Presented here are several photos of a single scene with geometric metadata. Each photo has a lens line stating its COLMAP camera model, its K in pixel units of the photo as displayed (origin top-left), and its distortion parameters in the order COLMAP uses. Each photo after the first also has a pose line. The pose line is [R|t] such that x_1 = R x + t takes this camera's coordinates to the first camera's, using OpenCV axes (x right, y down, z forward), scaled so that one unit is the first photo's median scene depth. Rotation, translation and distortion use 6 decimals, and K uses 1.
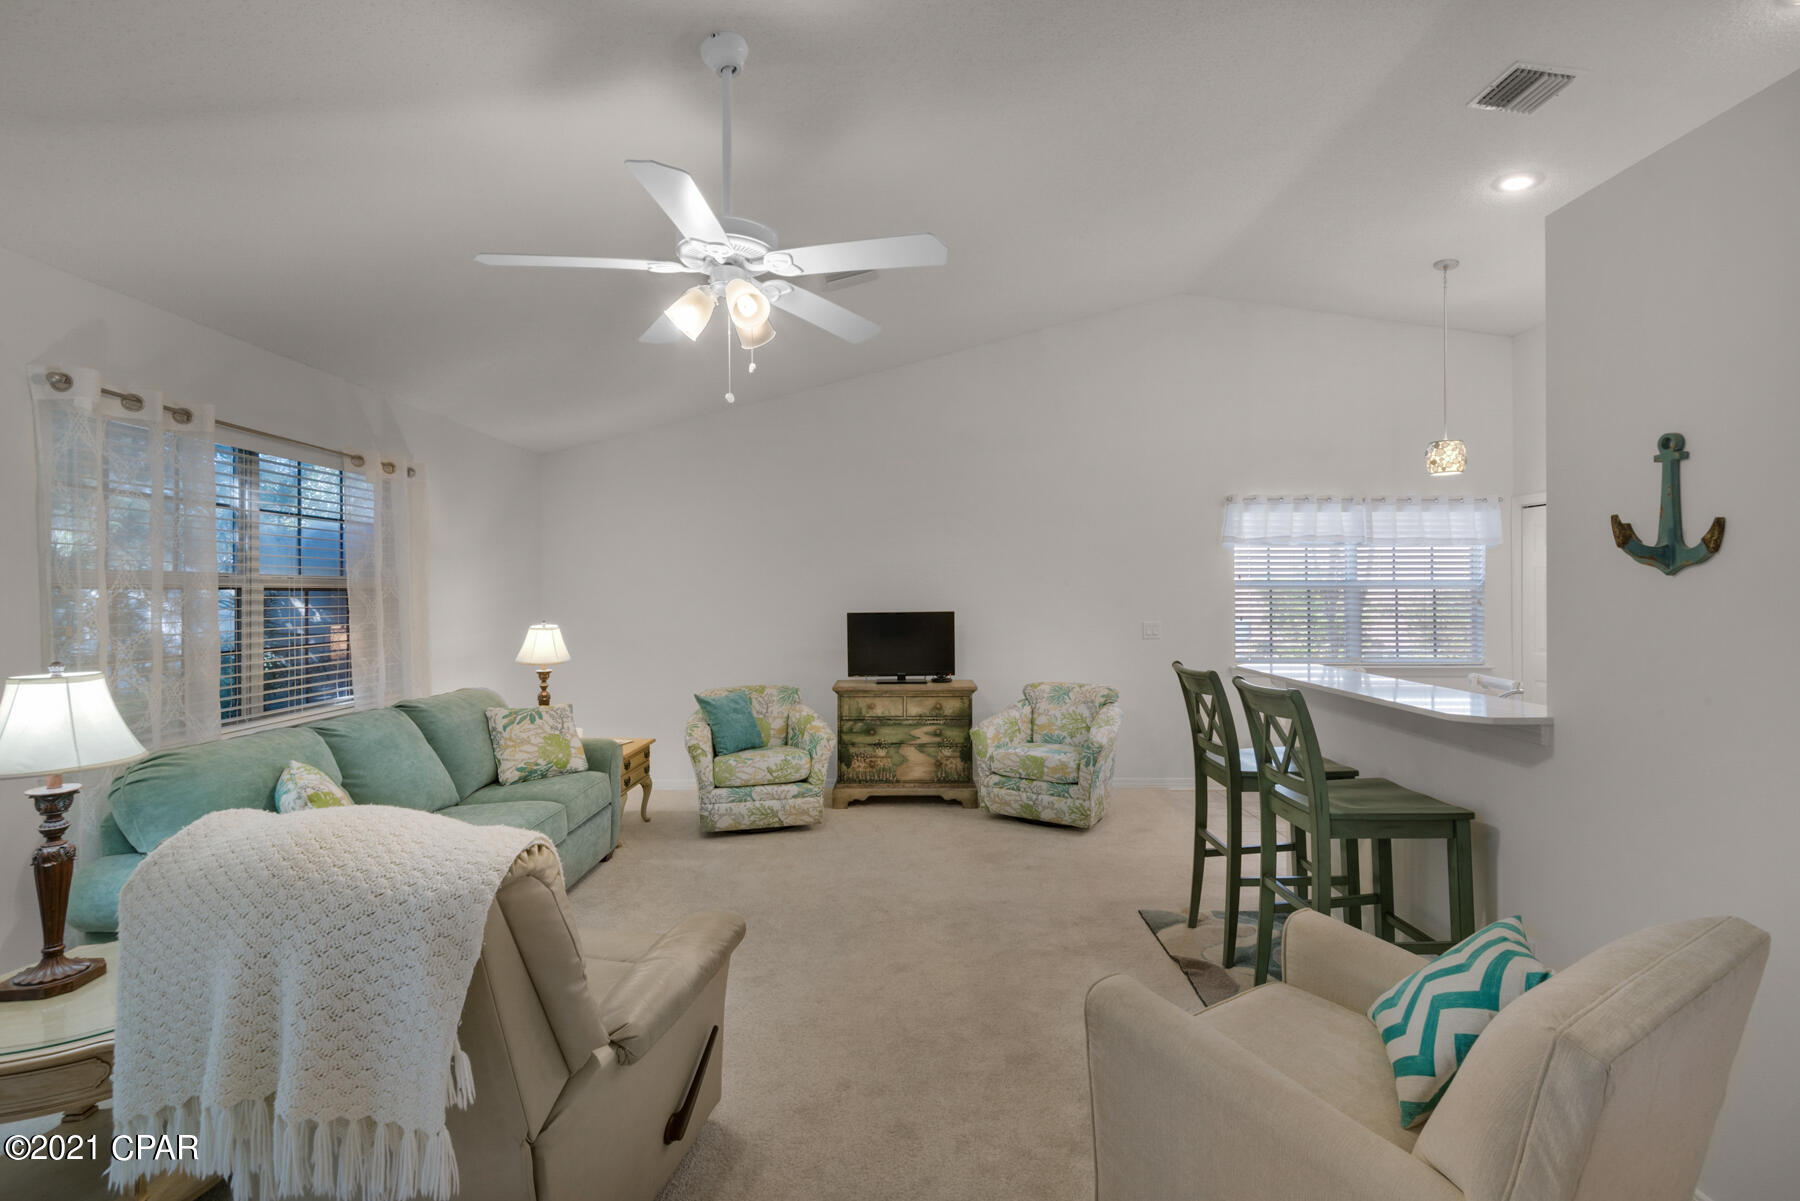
lens RADIAL K [[822.8, 0, 904.8], [0, 822.8, 592.8], [0, 0, 1]] dist [0.019174, -0.011481]
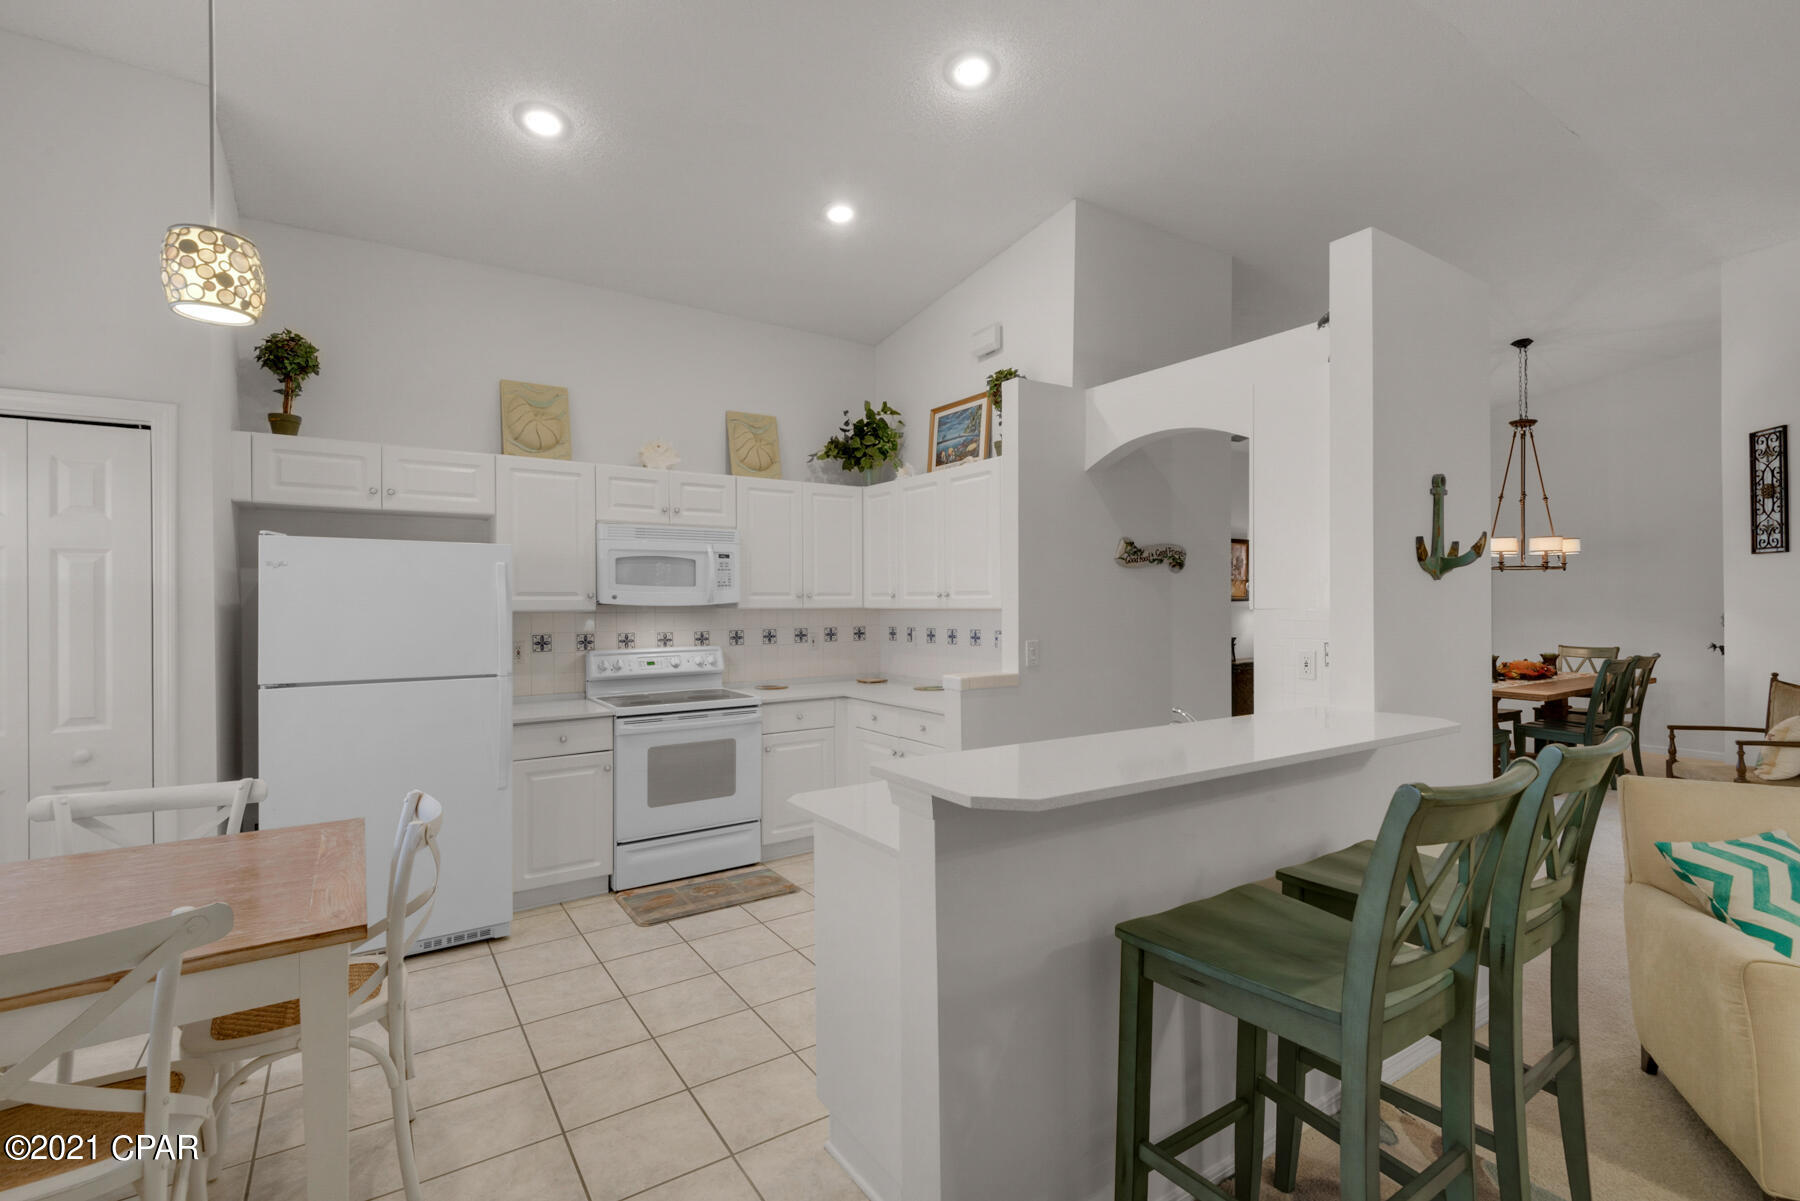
lens RADIAL K [[822.8, 0, 906.6], [0, 822.8, 598.8], [0, 0, 1]] dist [0.019174, -0.011481]
pose [[-0.551249, 0.006746, 0.834314, 0.115826], [0.005152, 0.999976, -0.004682, 0.004725], [-0.834325, 0.001718, -0.551270, 1.000365]]
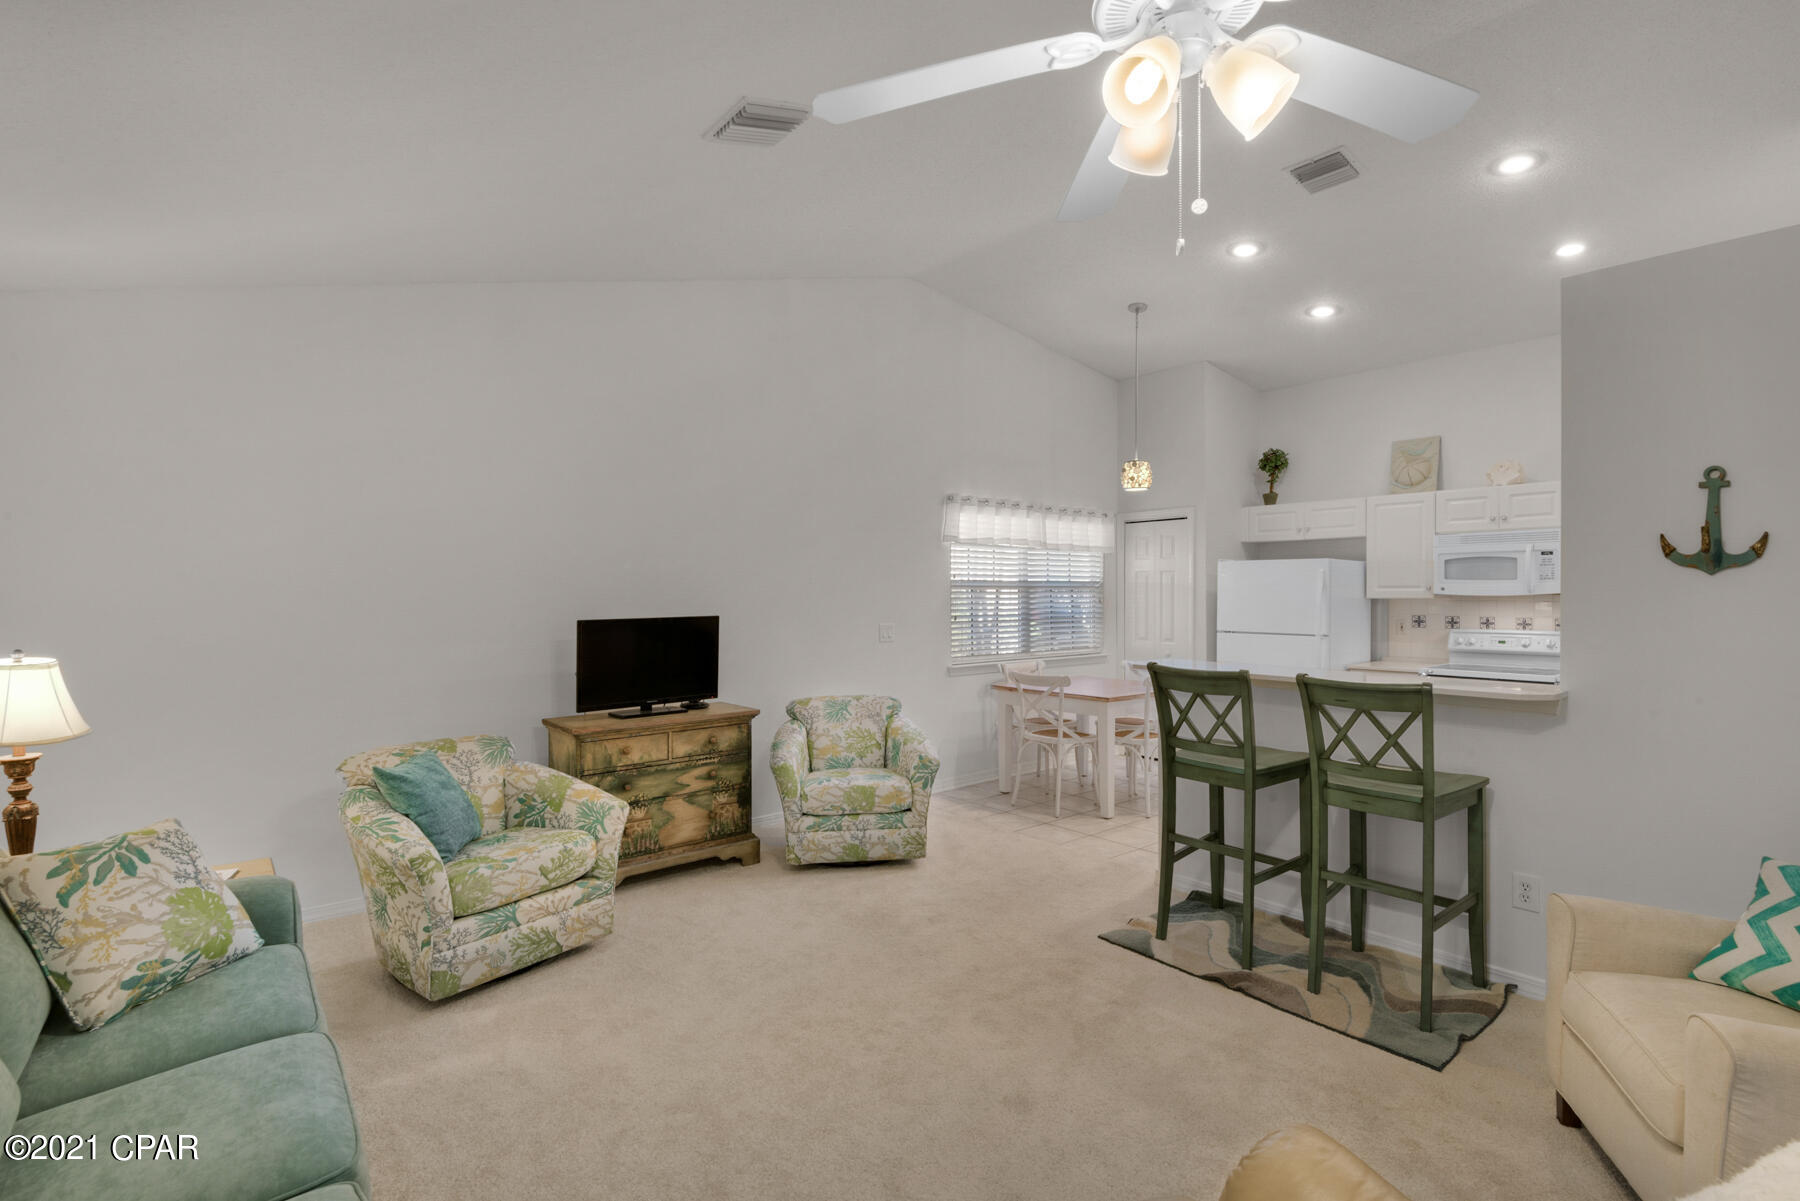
lens RADIAL K [[842.4, 0, 911.9], [0, 842.4, 591.6], [0, 0, 1]] dist [0.012737, -0.010643]
pose [[0.765586, 0.000228, 0.643333, -0.368229], [0.002551, 0.999991, -0.003391, 0.003118], [-0.643328, 0.004237, 0.765579, 0.318176]]
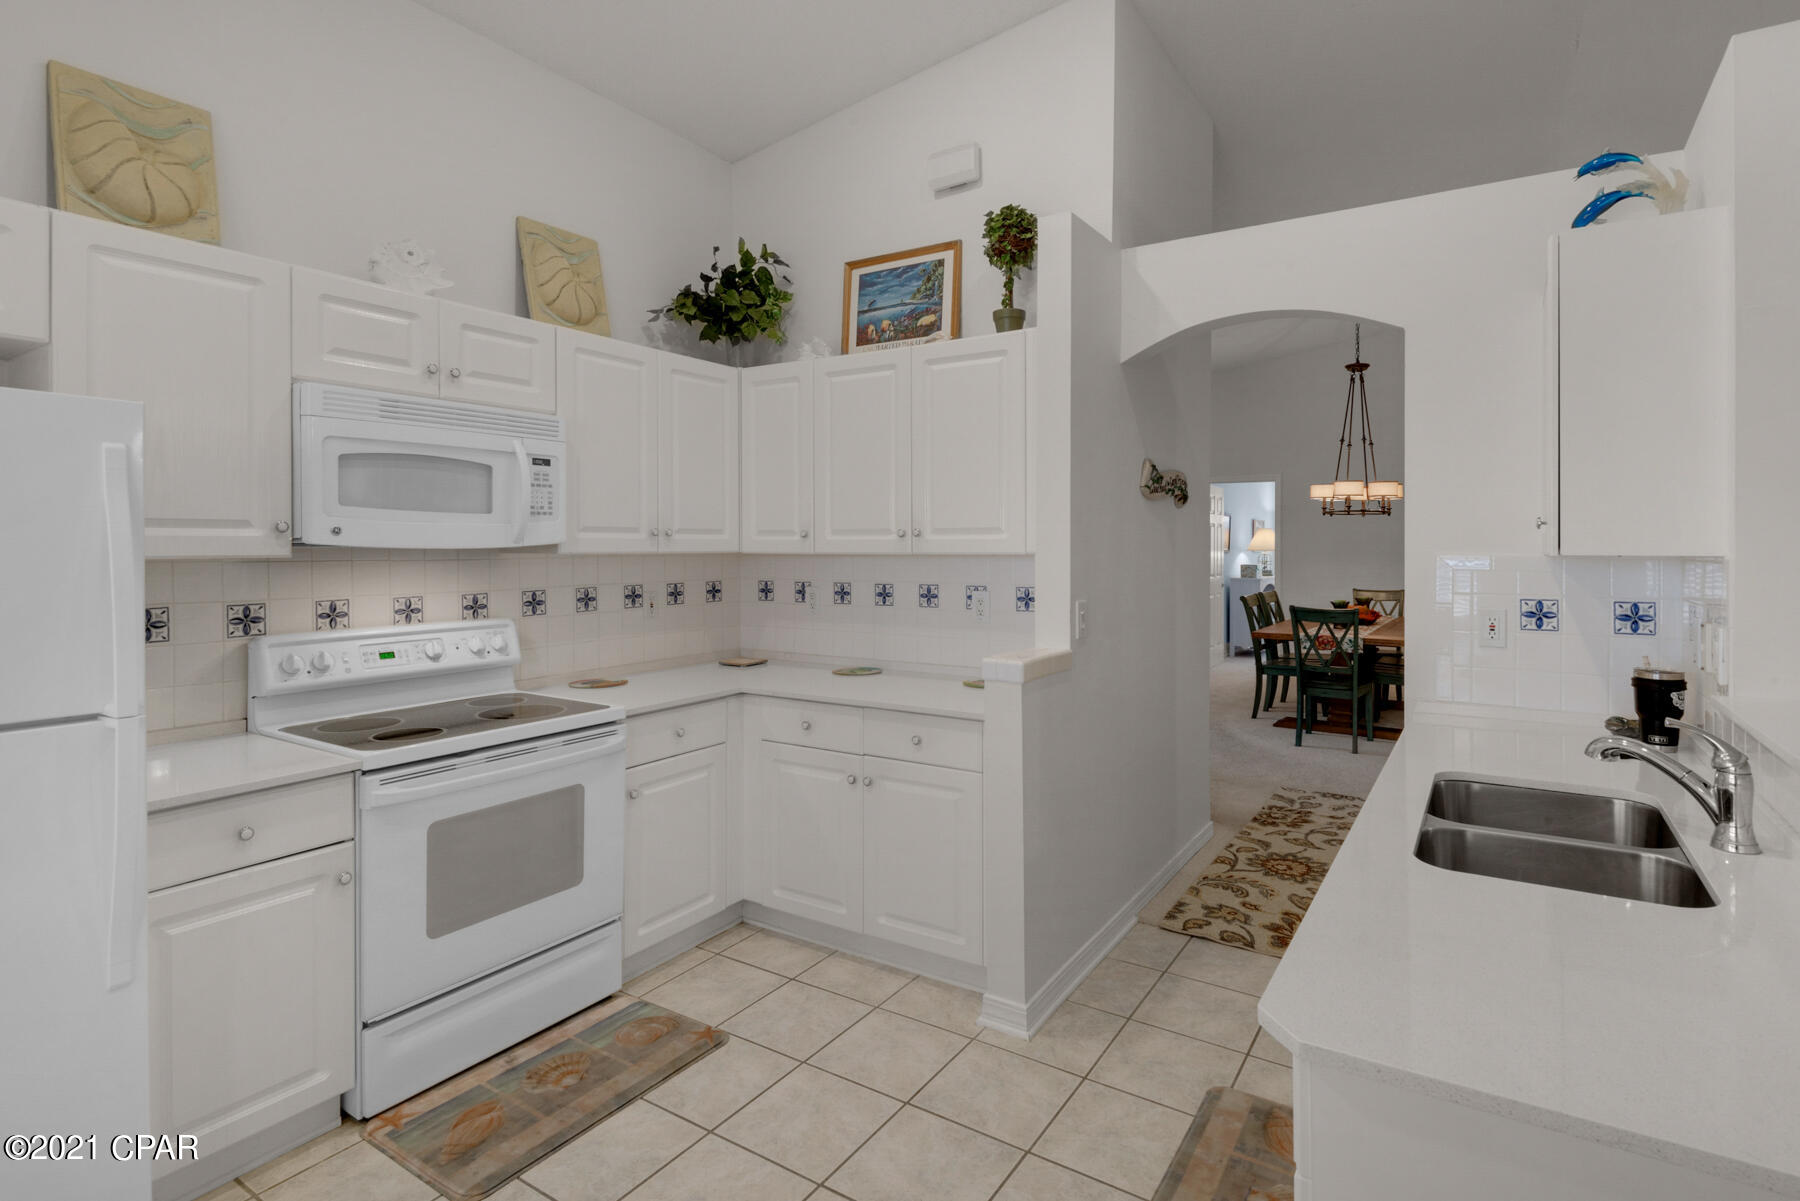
lens RADIAL K [[897.1, 0, 945.4], [0, 897.1, 543.4], [0, 0, 1]] dist [-0.000112, -0.007877]
pose [[-0.848741, 0.001979, 0.528805, 0.493970], [0.001395, 0.999998, -0.001502, 0.004895], [-0.528807, -0.000537, -0.848742, 1.012496]]
